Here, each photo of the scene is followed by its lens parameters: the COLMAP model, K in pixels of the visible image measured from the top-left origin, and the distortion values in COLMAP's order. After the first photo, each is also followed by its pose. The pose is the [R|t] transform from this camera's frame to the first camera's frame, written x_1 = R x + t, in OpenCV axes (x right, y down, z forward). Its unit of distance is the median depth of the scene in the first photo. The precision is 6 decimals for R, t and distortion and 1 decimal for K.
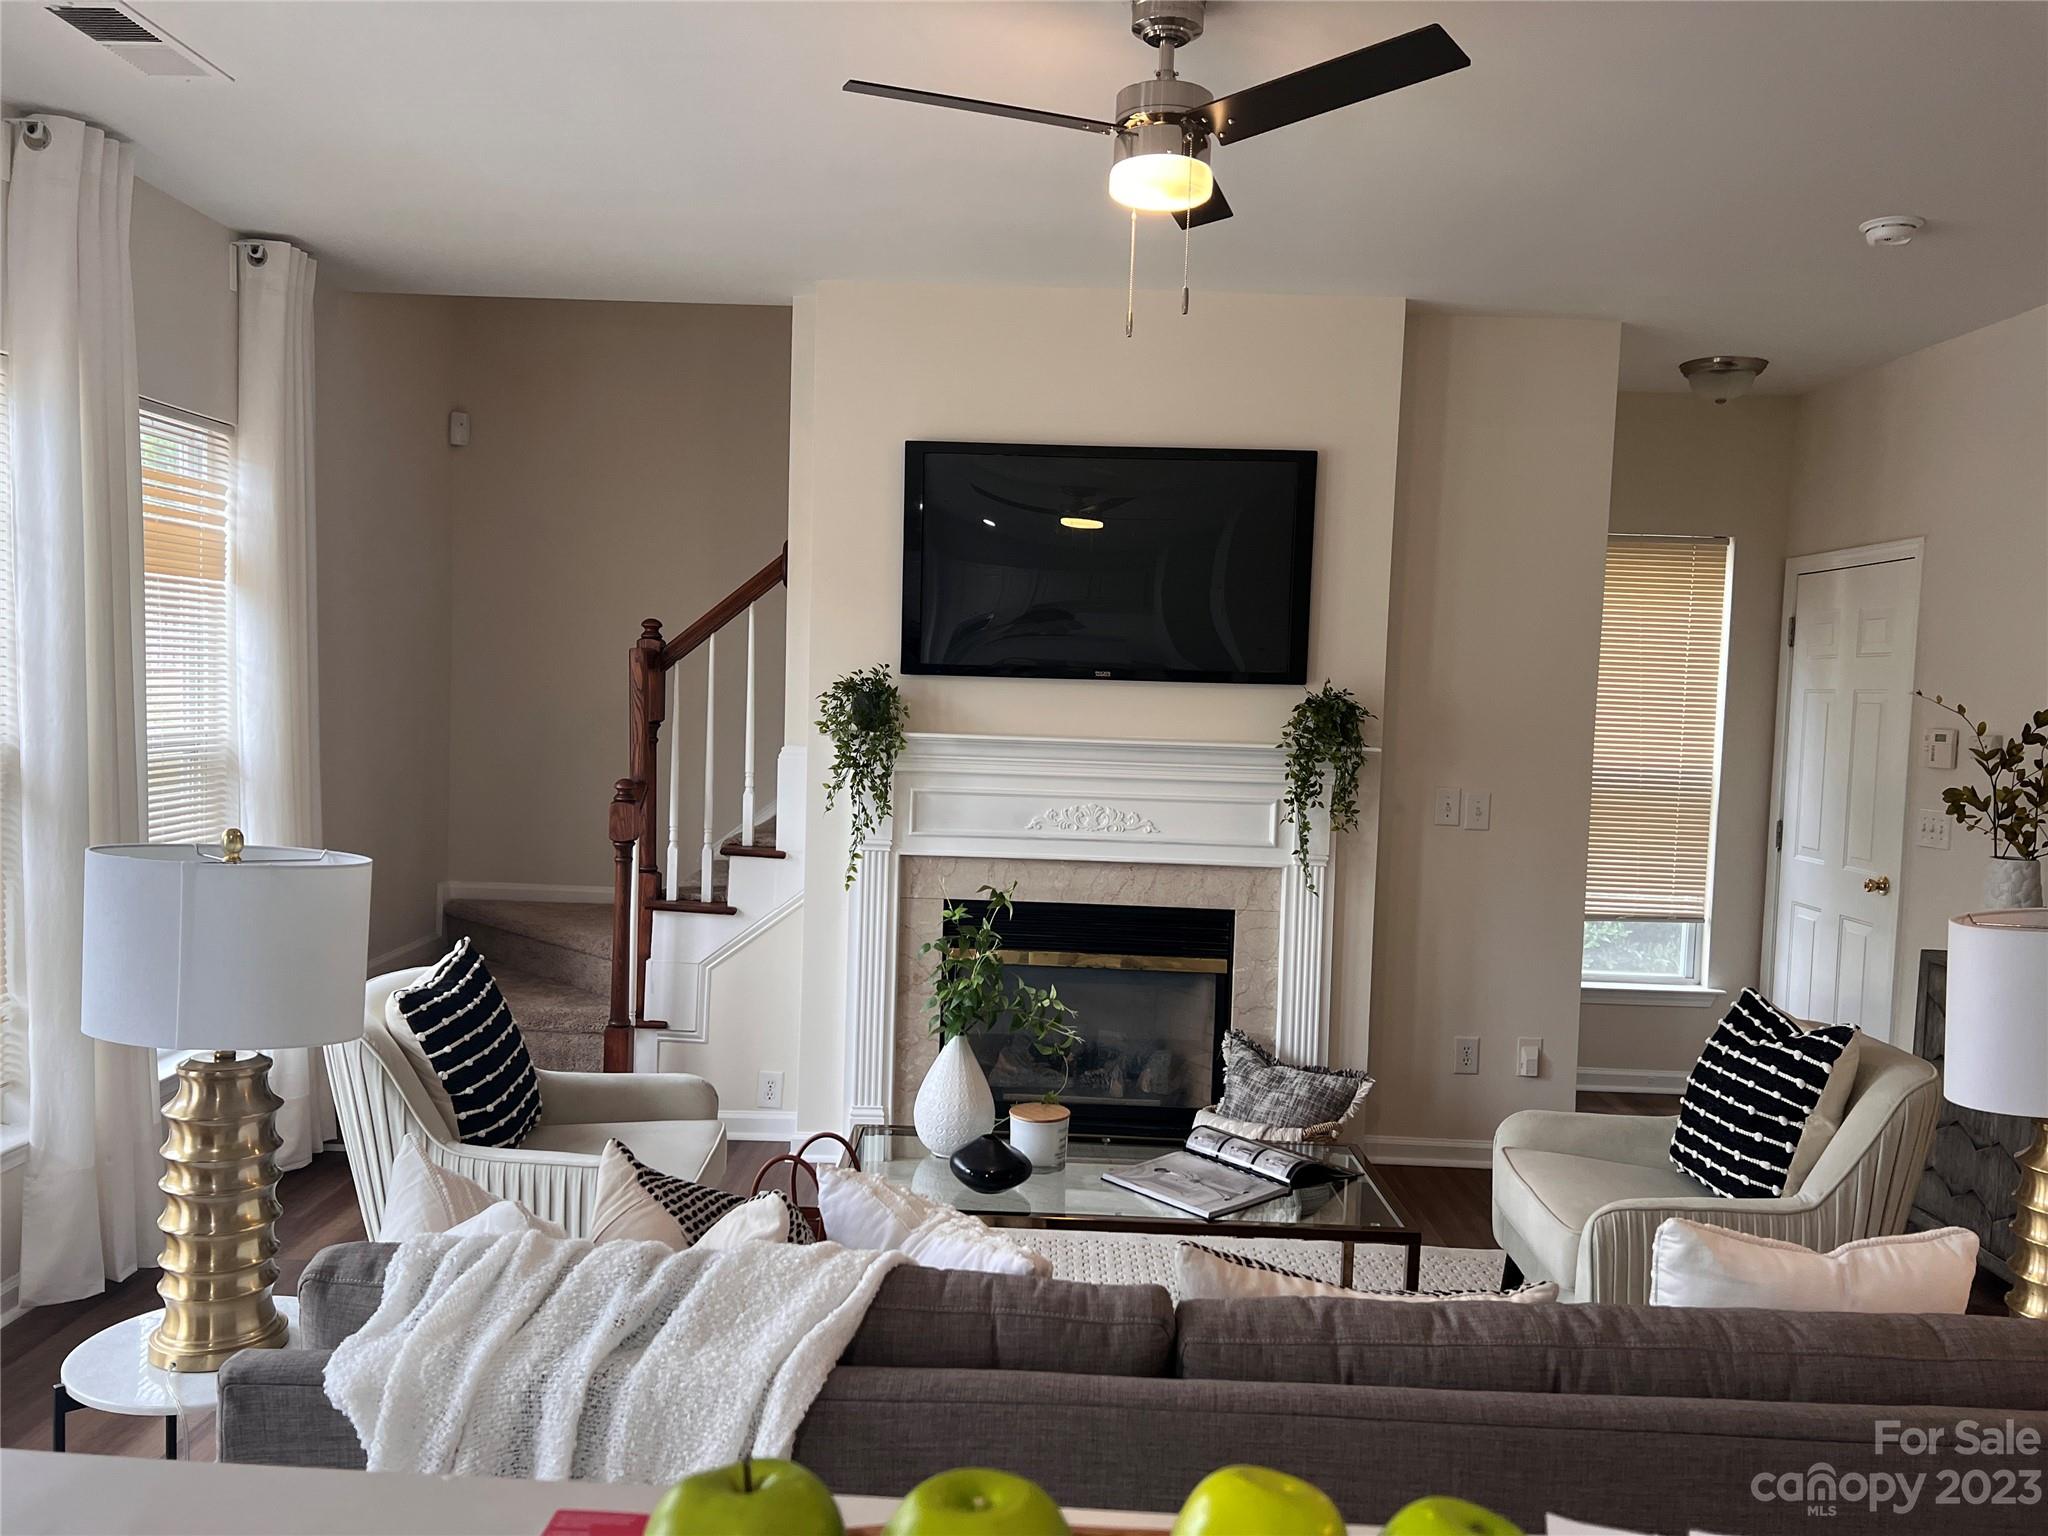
lens RADIAL K [[1536.2, 0, 1025.7], [0, 1536.2, 782.7], [0, 0, 1]] dist [0.060914, -0.073603]
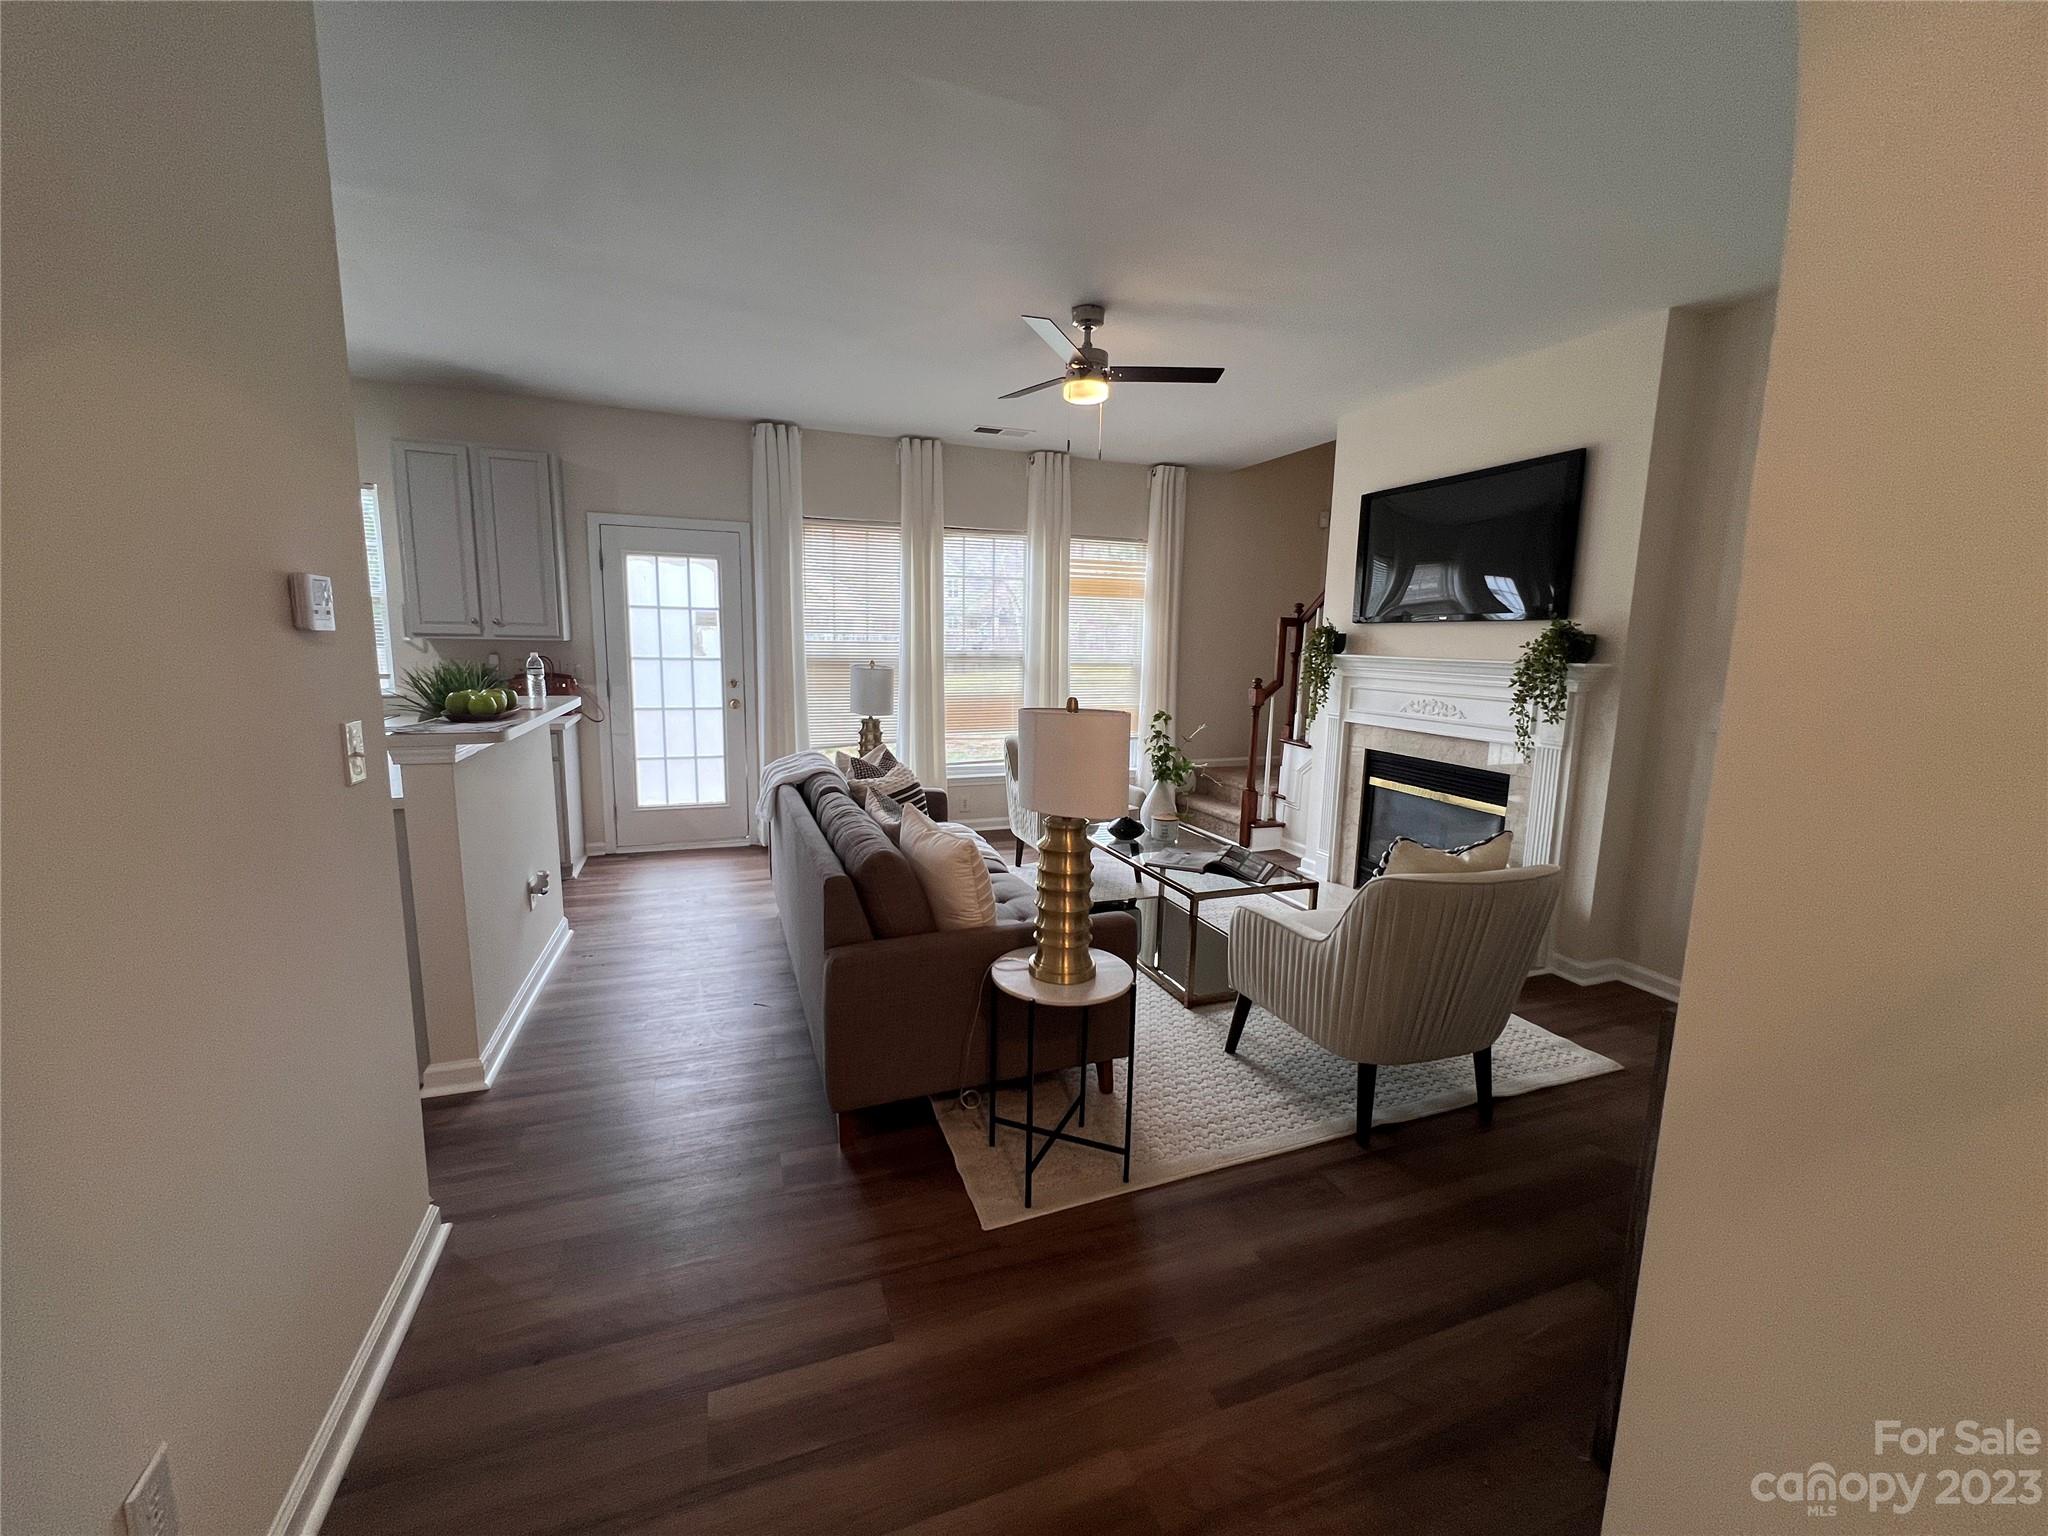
lens RADIAL K [[814.5, 0, 1016.7], [0, 814.5, 759.7], [0, 0, 1]] dist [0.000573, -0.000034]
pose [[0.365033, 0.114959, -0.923870, 0.758803], [-0.069529, 0.992942, 0.096082, 0.028410], [0.928395, 0.029163, 0.370449, 0.285588]]
